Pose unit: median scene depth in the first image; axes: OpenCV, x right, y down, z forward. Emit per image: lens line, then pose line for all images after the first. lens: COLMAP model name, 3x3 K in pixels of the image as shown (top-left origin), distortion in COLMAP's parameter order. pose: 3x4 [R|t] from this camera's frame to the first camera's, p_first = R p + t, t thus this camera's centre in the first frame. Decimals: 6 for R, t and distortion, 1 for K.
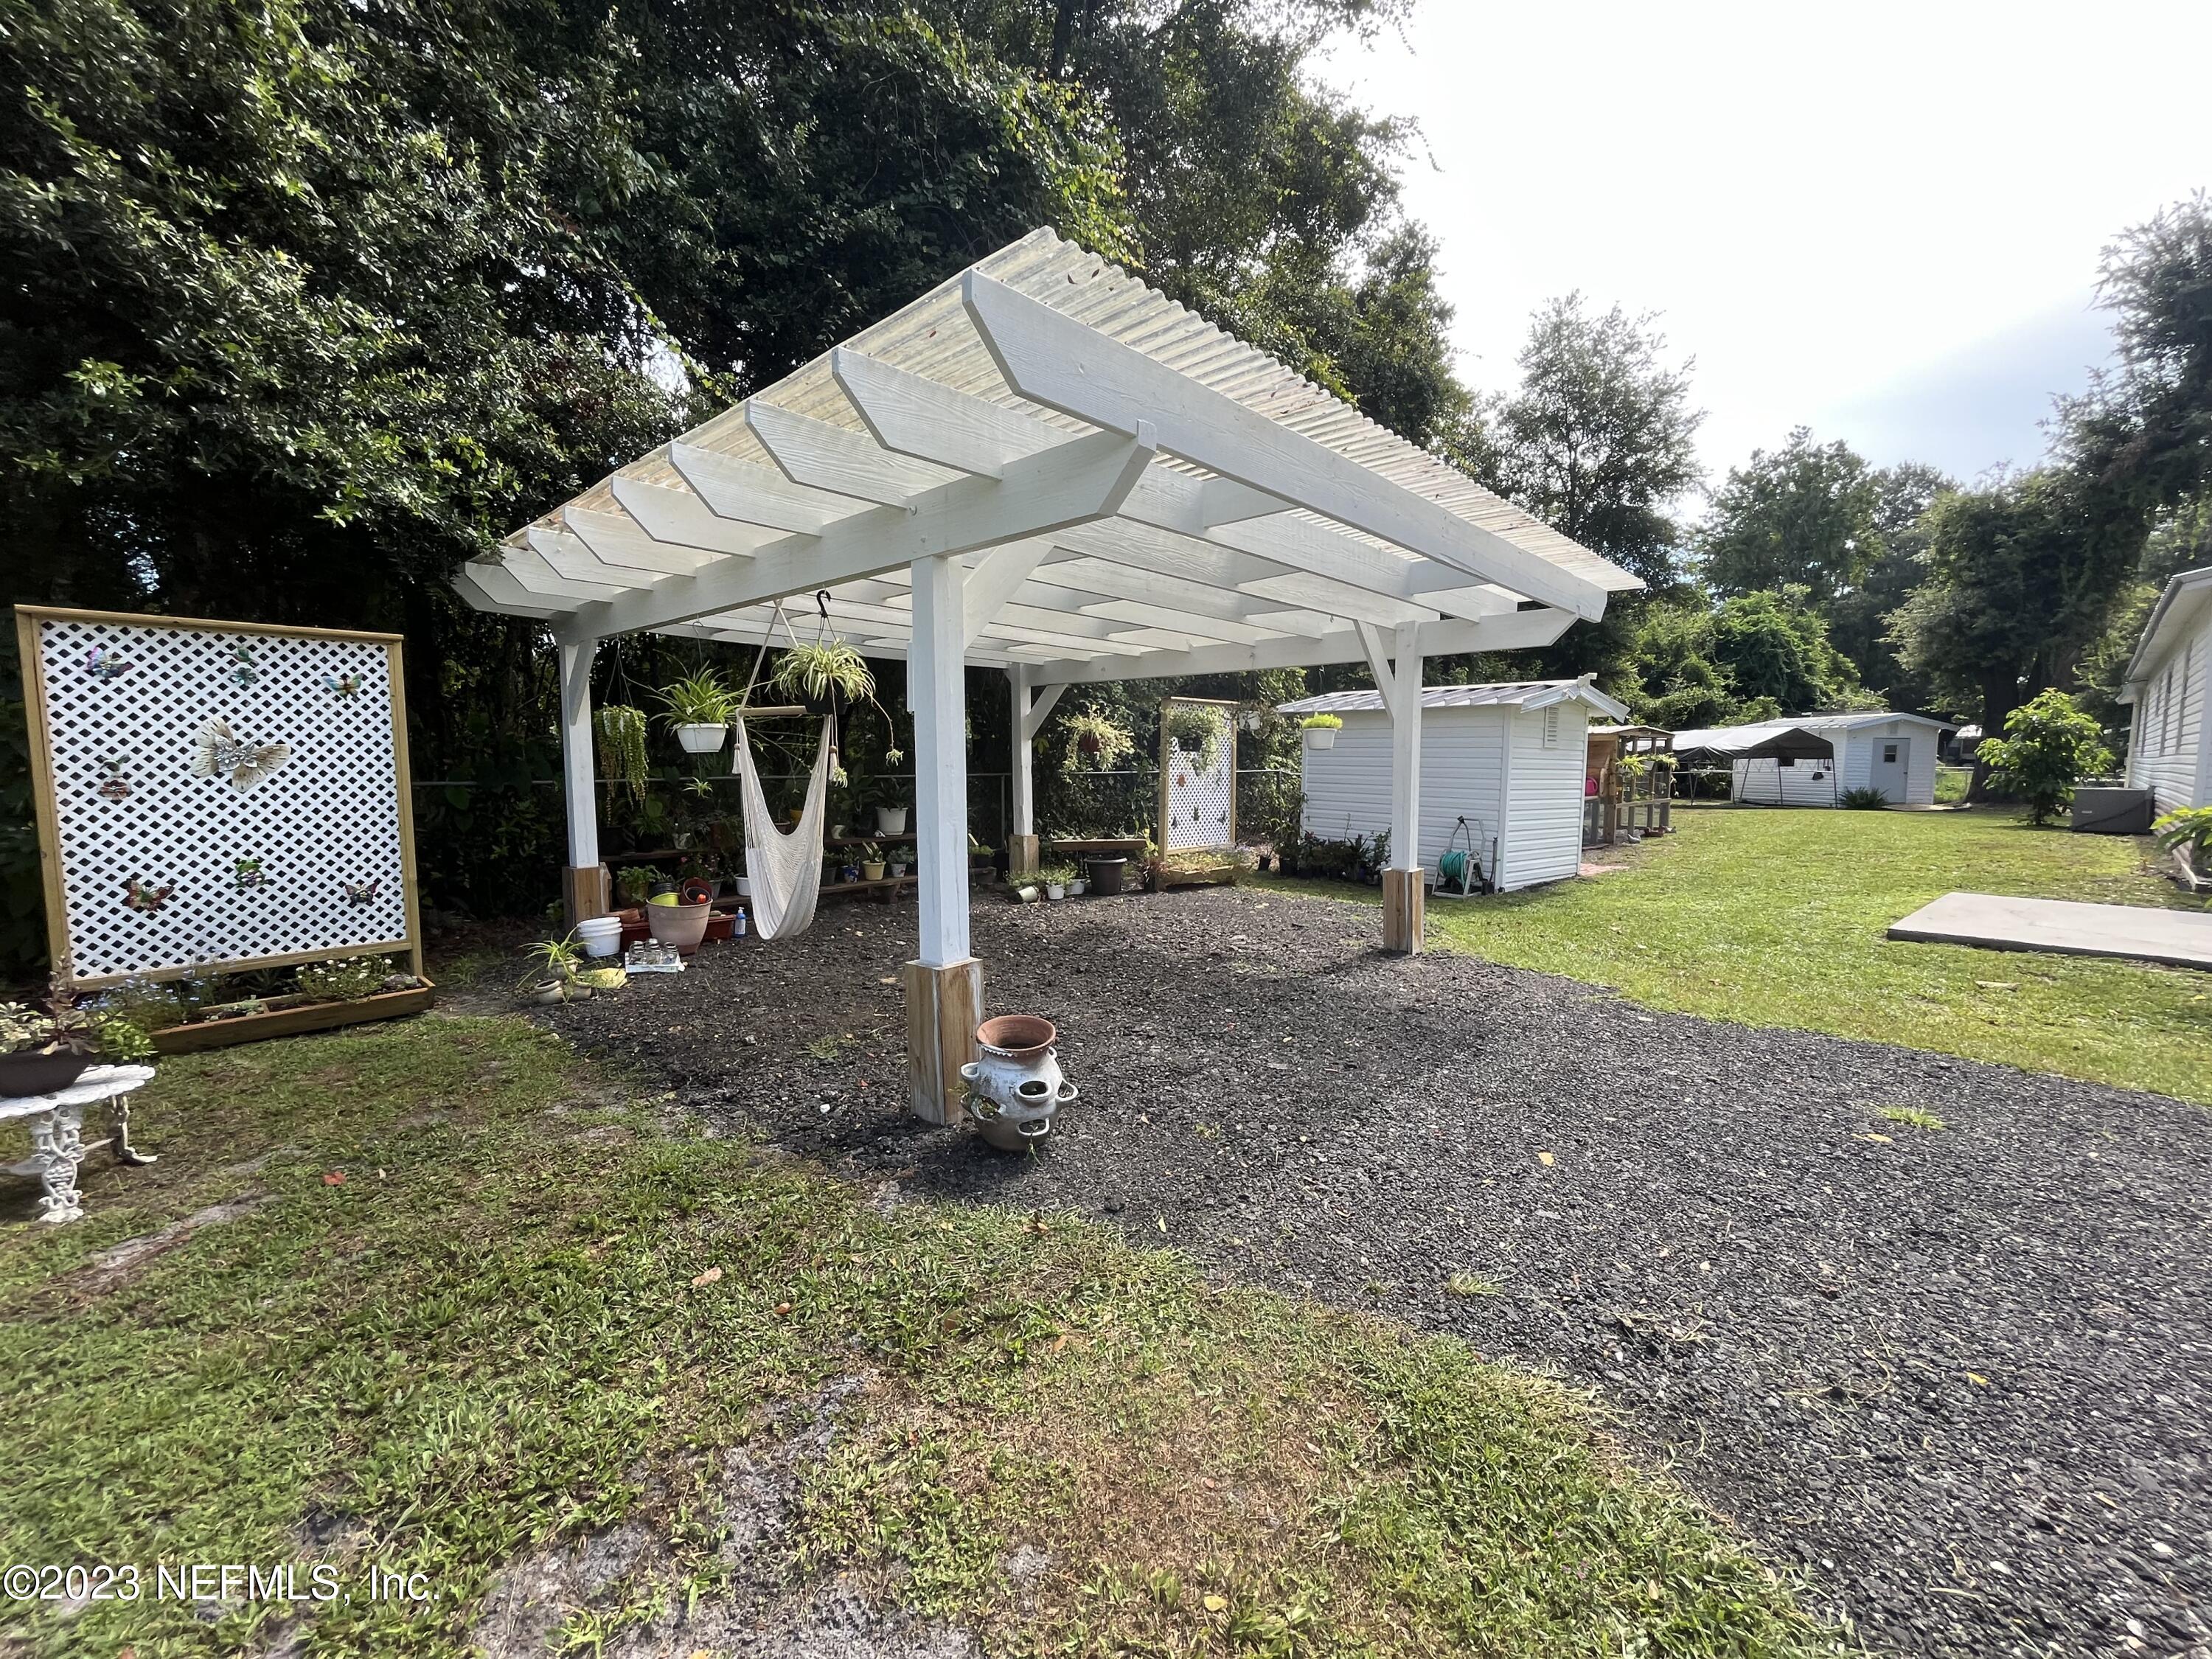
lens RADIAL K [[902.2, 0, 1107.5], [0, 902.2, 831.5], [0, 0, 1]] dist [-0.000555, 0.000516]
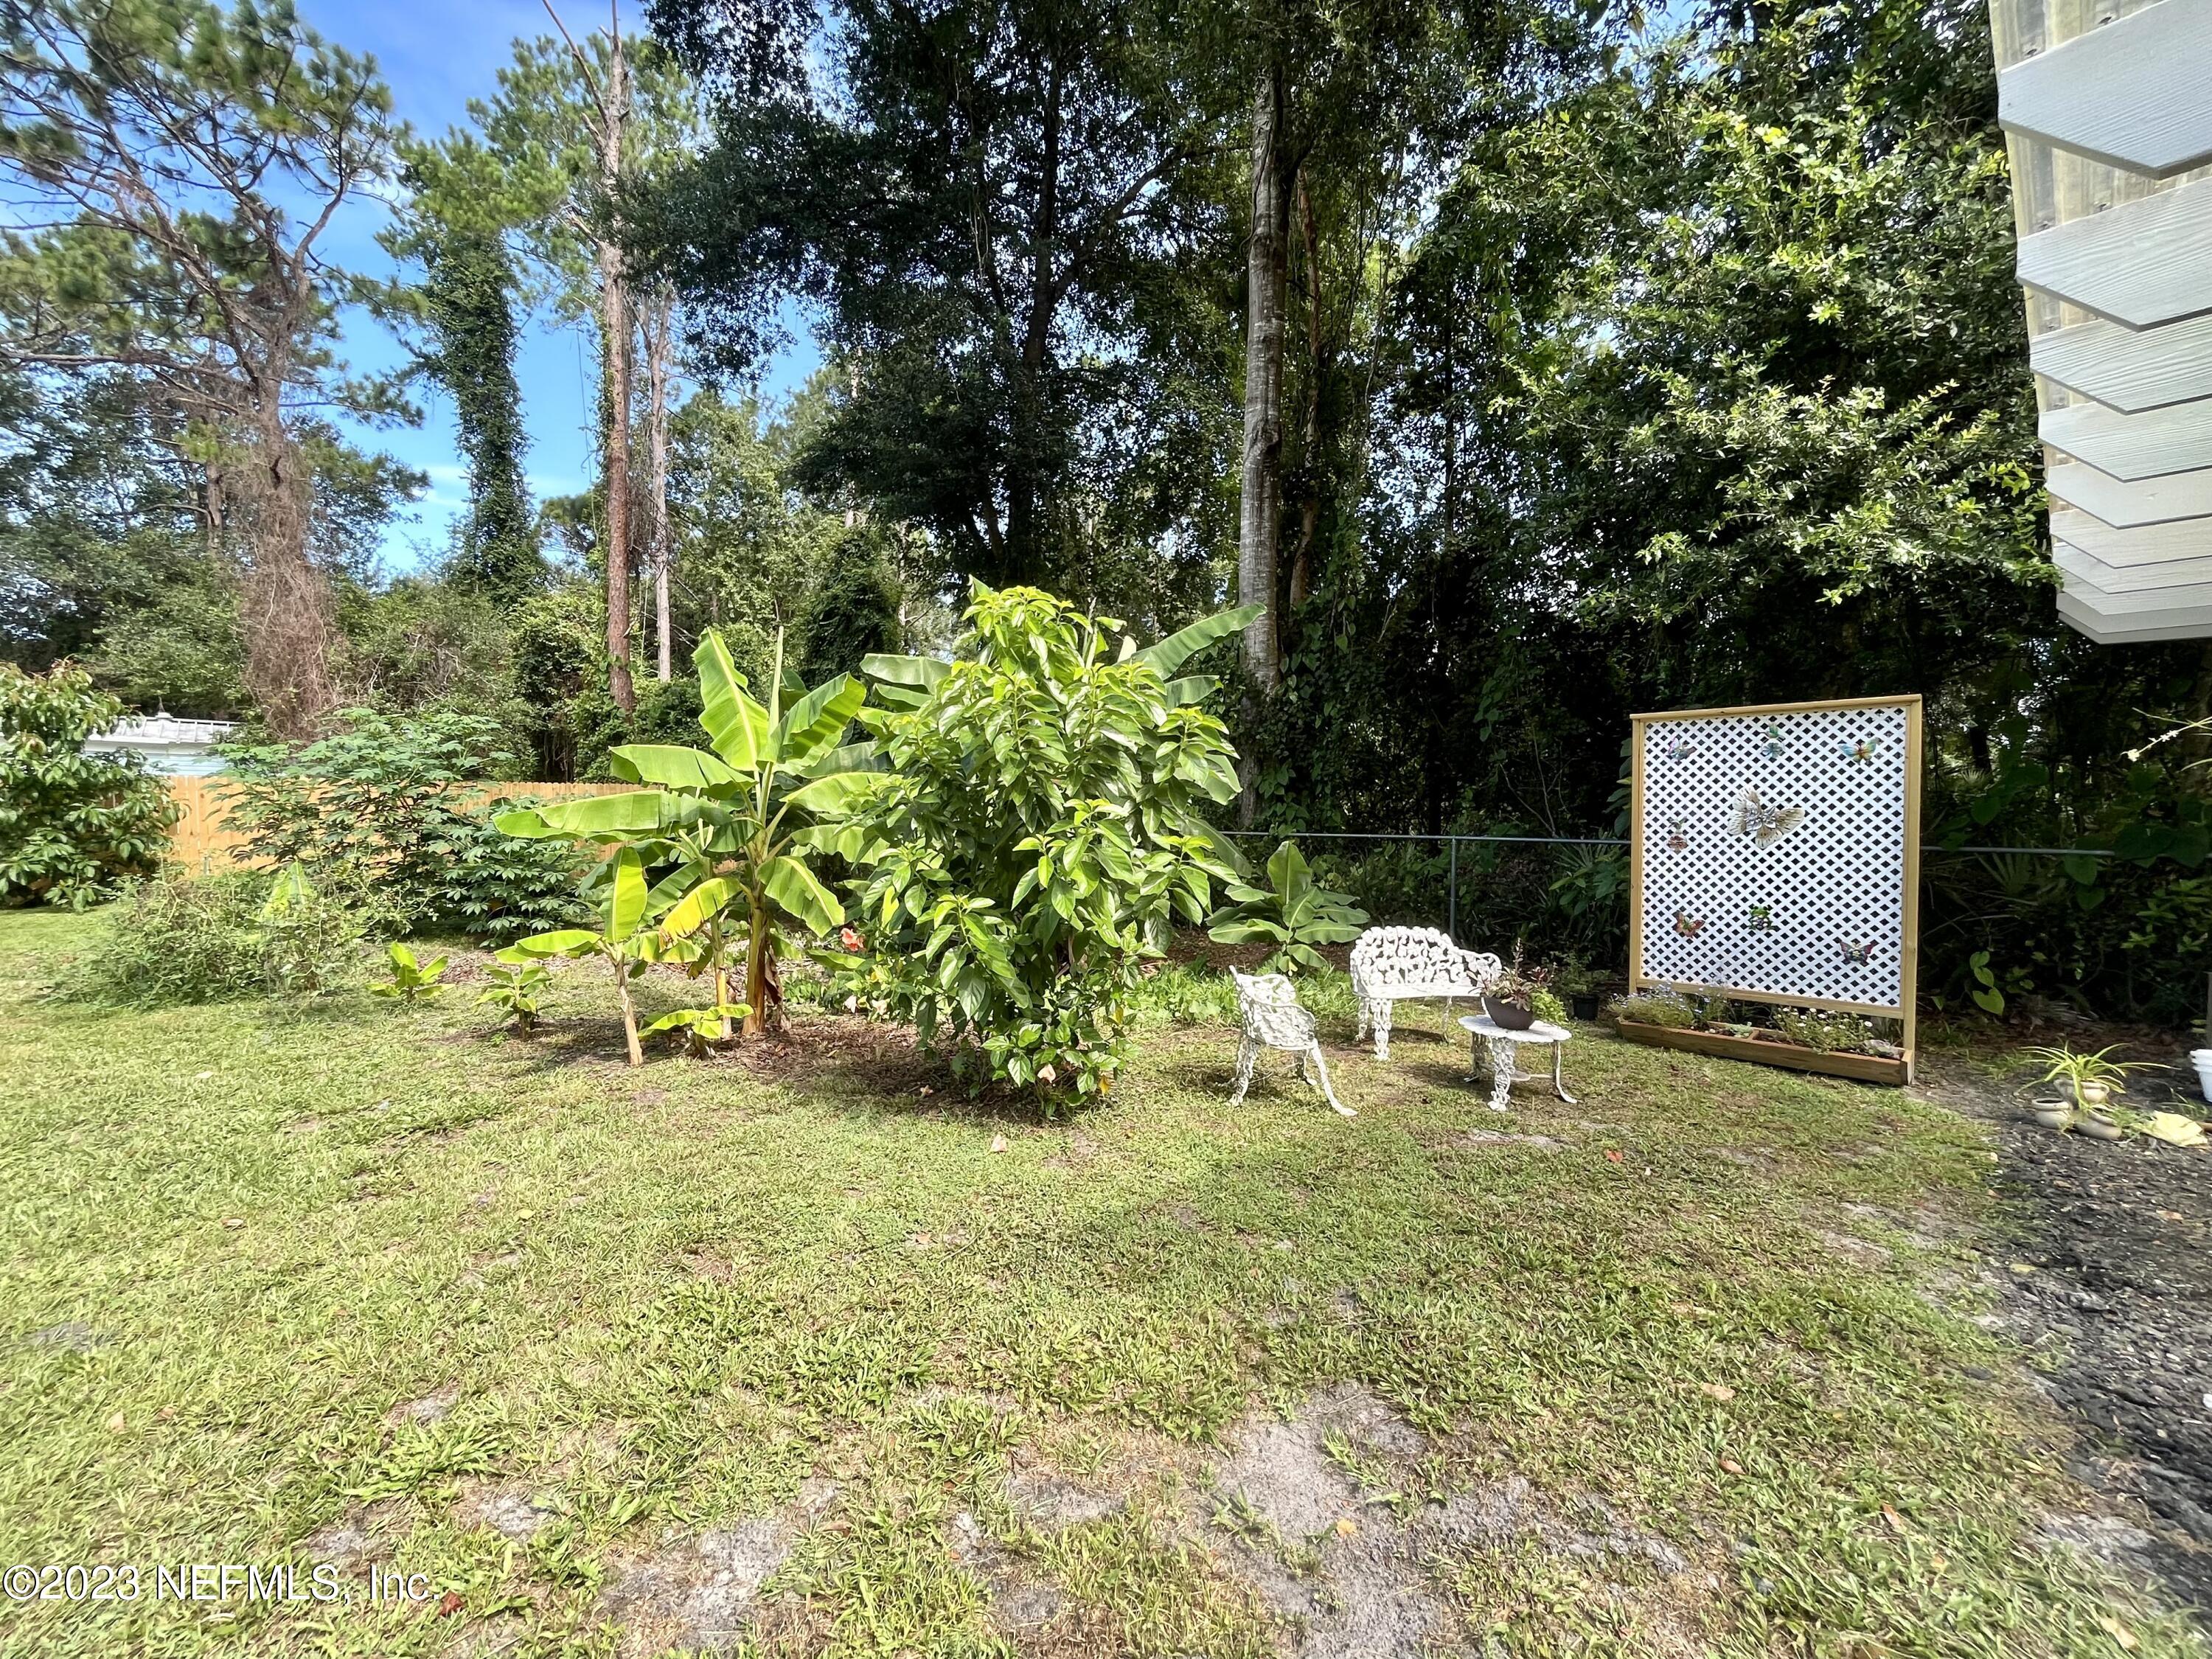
lens RADIAL K [[902.2, 0, 1096.1], [0, 902.2, 835.9], [0, 0, 1]] dist [-0.000555, 0.000516]
pose [[-0.070019, 0.021973, -0.997304, 0.259036], [-0.088135, 0.995711, 0.028125, -0.016260], [0.993645, 0.089867, -0.067782, 0.207822]]
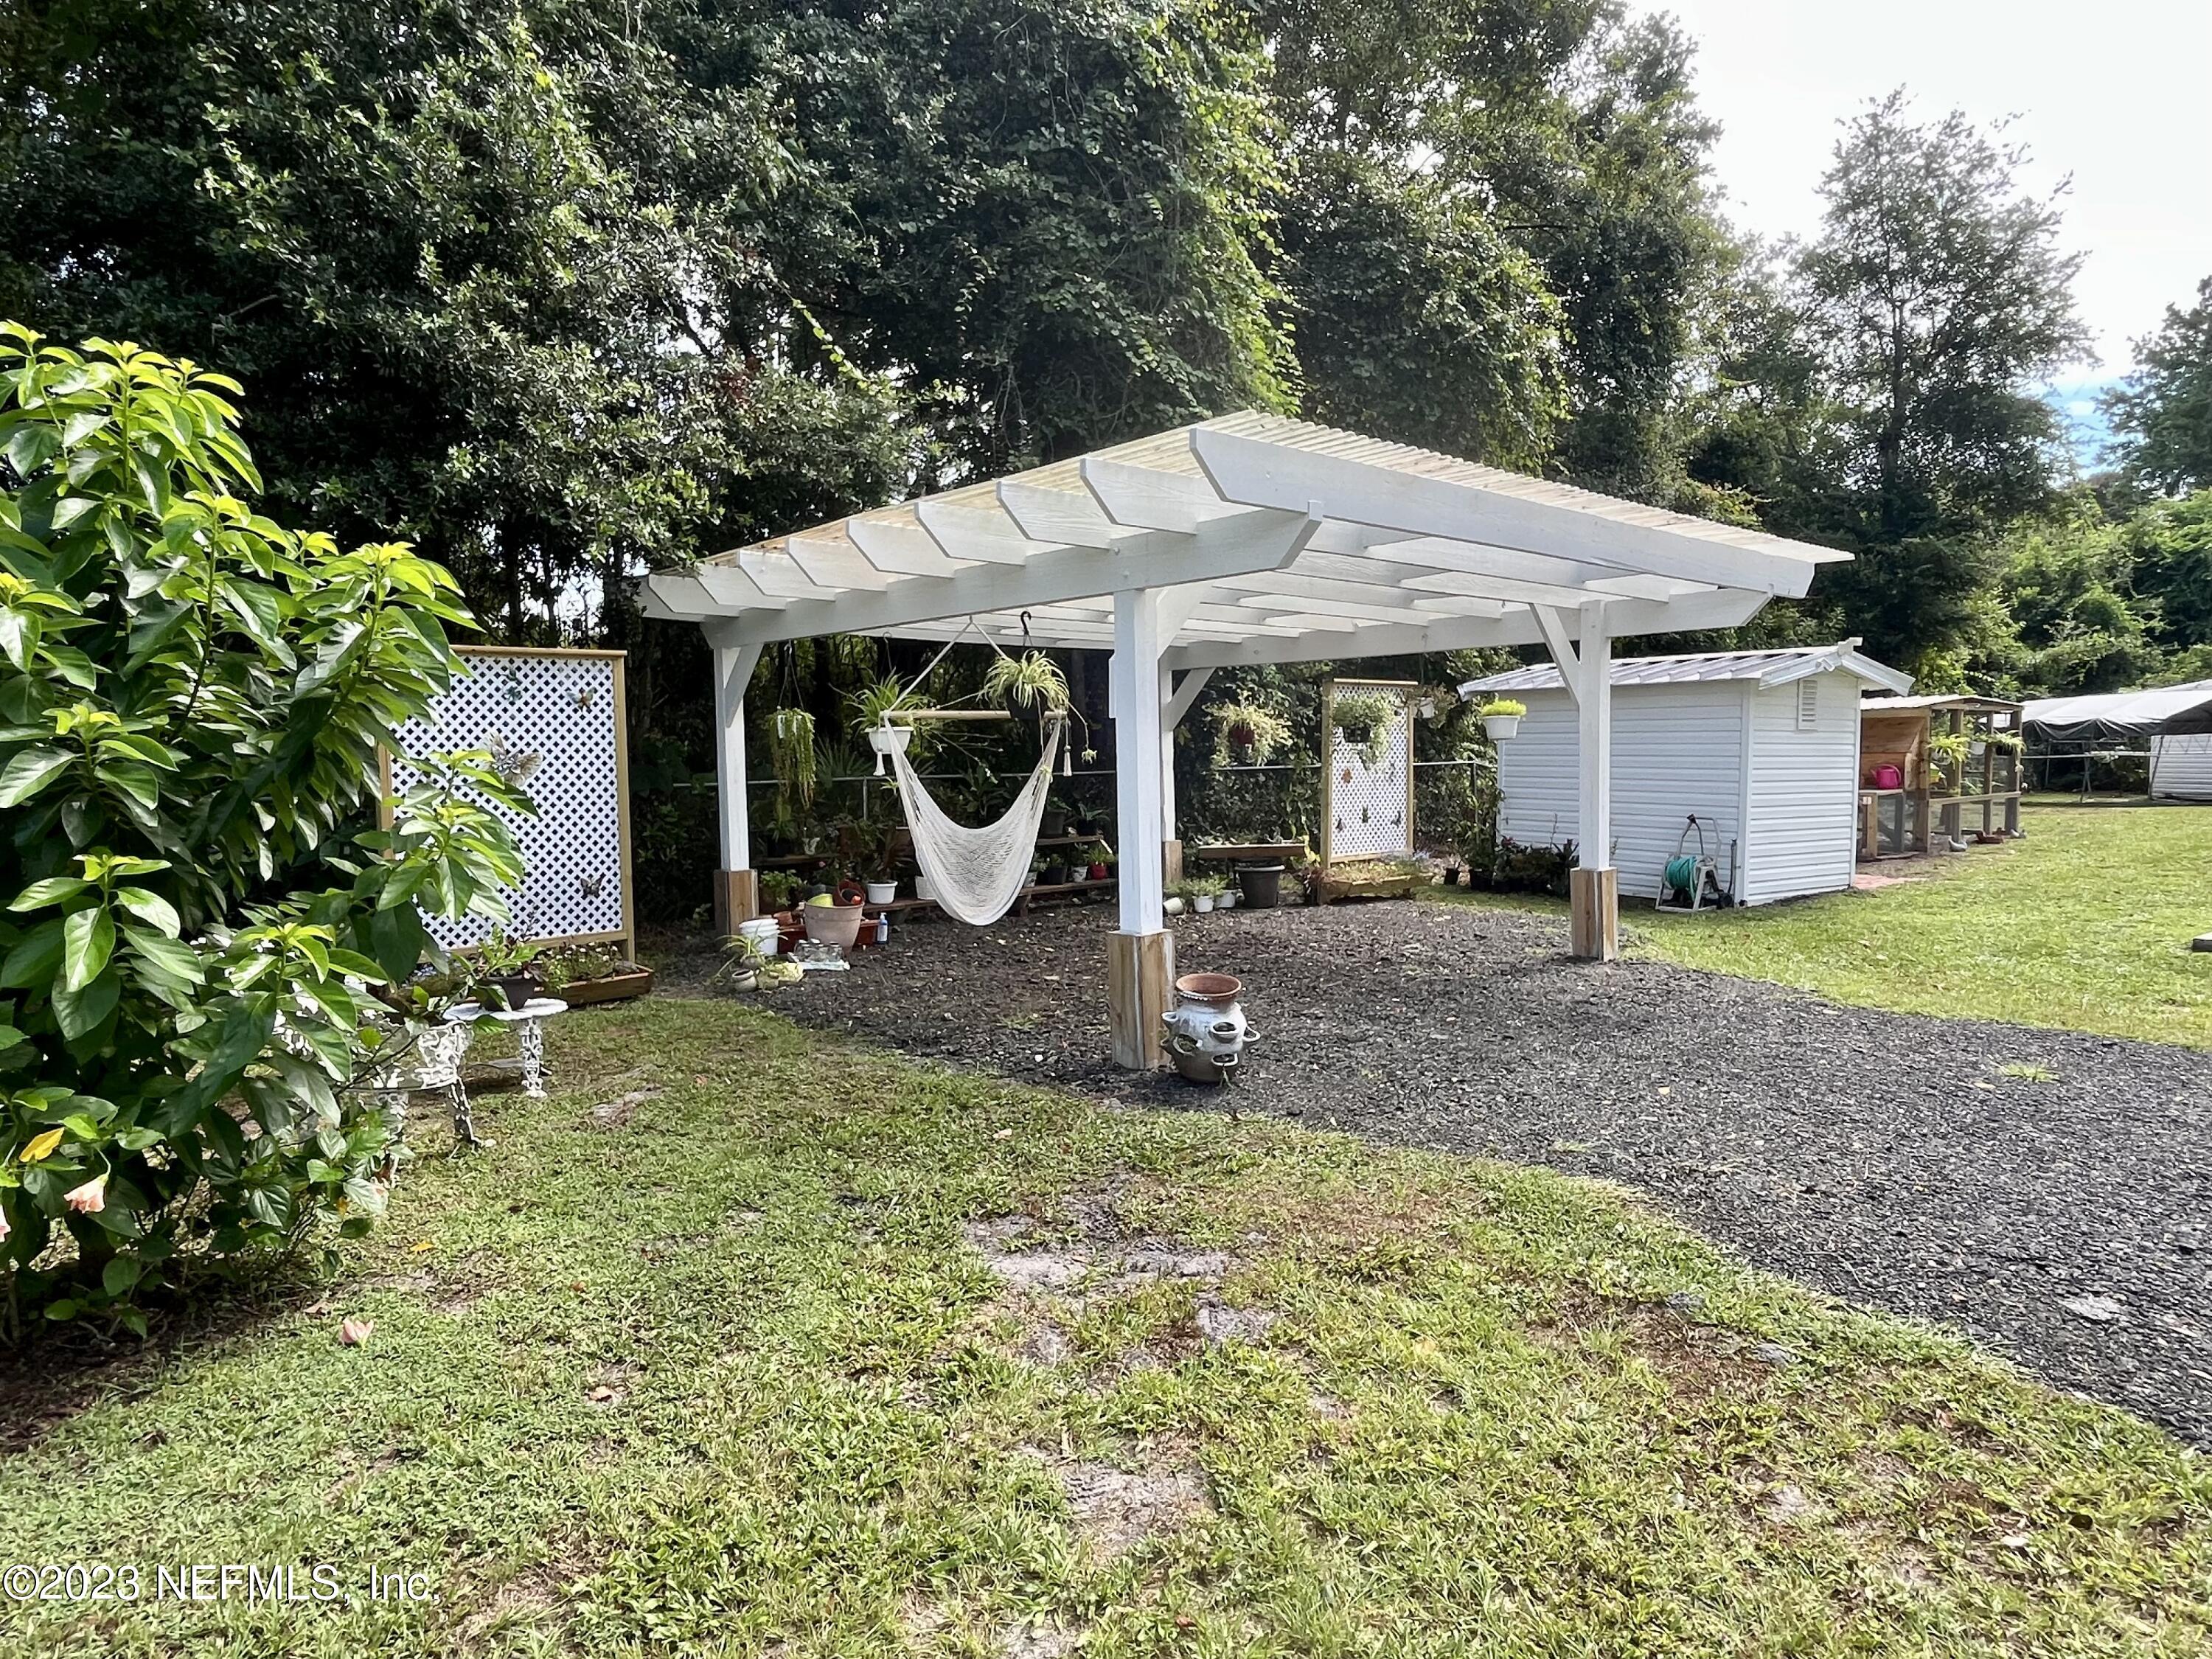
lens RADIAL K [[1281.8, 0, 1106.3], [0, 1281.8, 831.2], [0, 0, 1]] dist [-0.001290, 0.002452]
pose [[0.994399, -0.008441, -0.105350, -0.038512], [0.006707, 0.999836, -0.016799, 0.032728], [0.105475, 0.015998, 0.994293, -0.505437]]
